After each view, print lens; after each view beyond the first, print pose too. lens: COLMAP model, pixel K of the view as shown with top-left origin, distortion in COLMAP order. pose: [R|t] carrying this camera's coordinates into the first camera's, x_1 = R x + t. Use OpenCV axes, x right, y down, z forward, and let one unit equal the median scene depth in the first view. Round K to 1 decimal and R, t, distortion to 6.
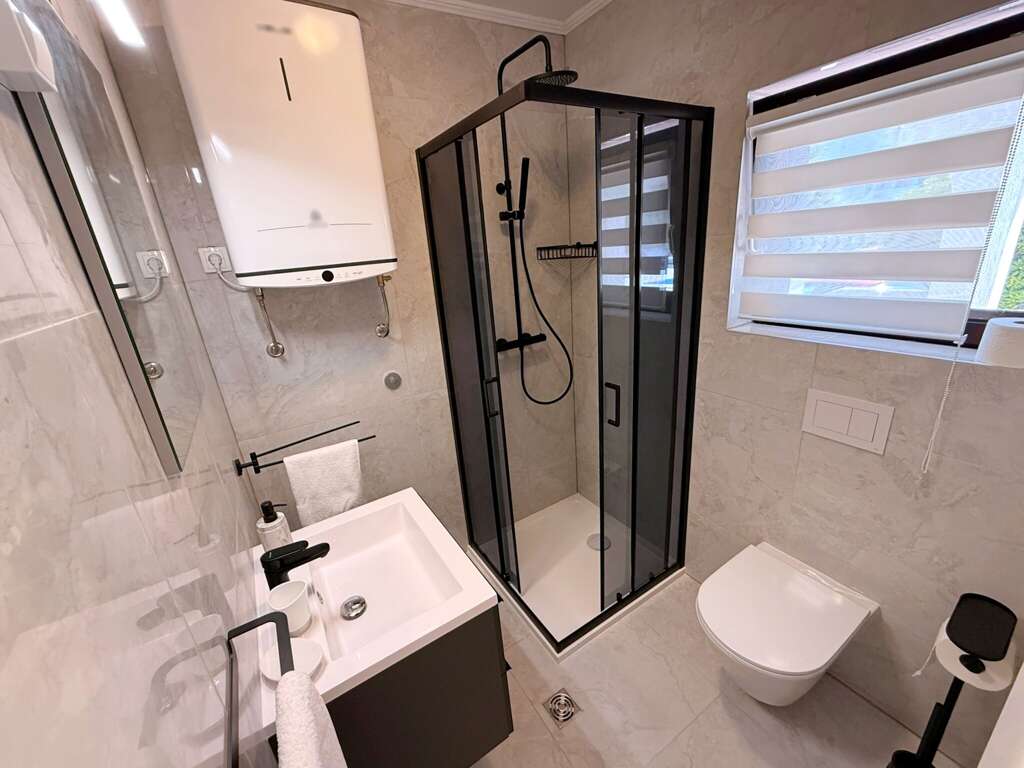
lens RADIAL K [[415.3, 0, 509.5], [0, 415.3, 385.3], [0, 0, 1]] dist [-0.000230, 0.000283]
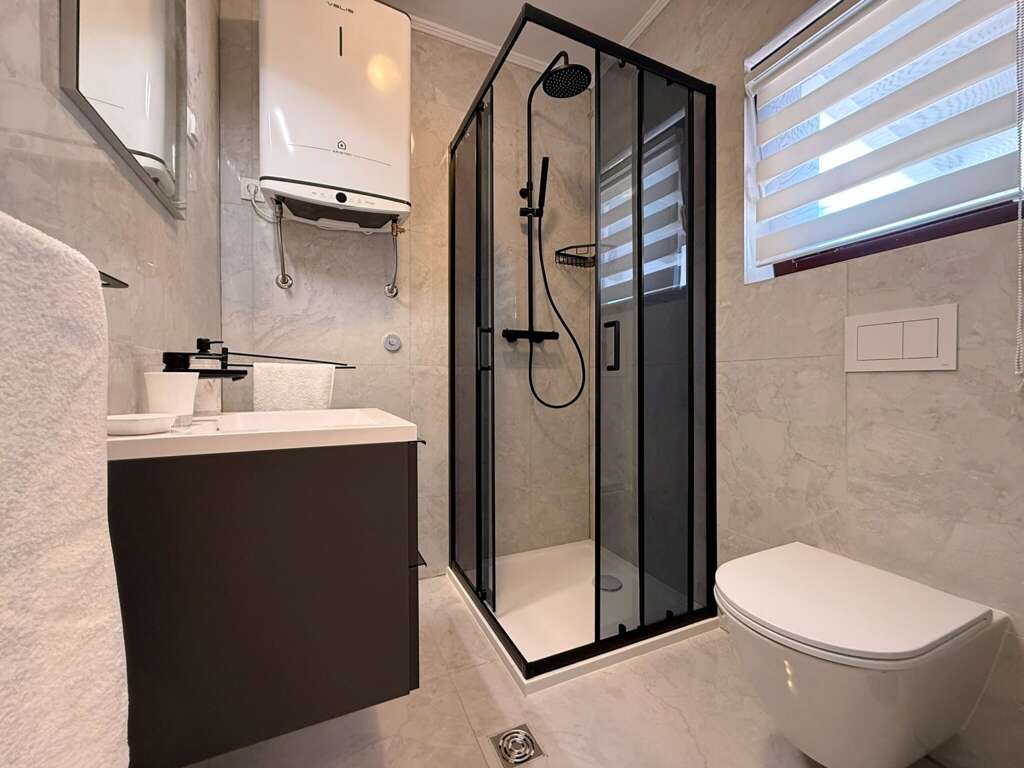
lens RADIAL K [[411.7, 0, 508.7], [0, 411.7, 383.9], [0, 0, 1]] dist [0.000685, 0.000068]
pose [[0.987951, 0.080267, -0.132325, 0.140686], [-0.118114, 0.943530, -0.309516, 0.388131], [0.100009, 0.321416, 0.941642, 0.159085]]
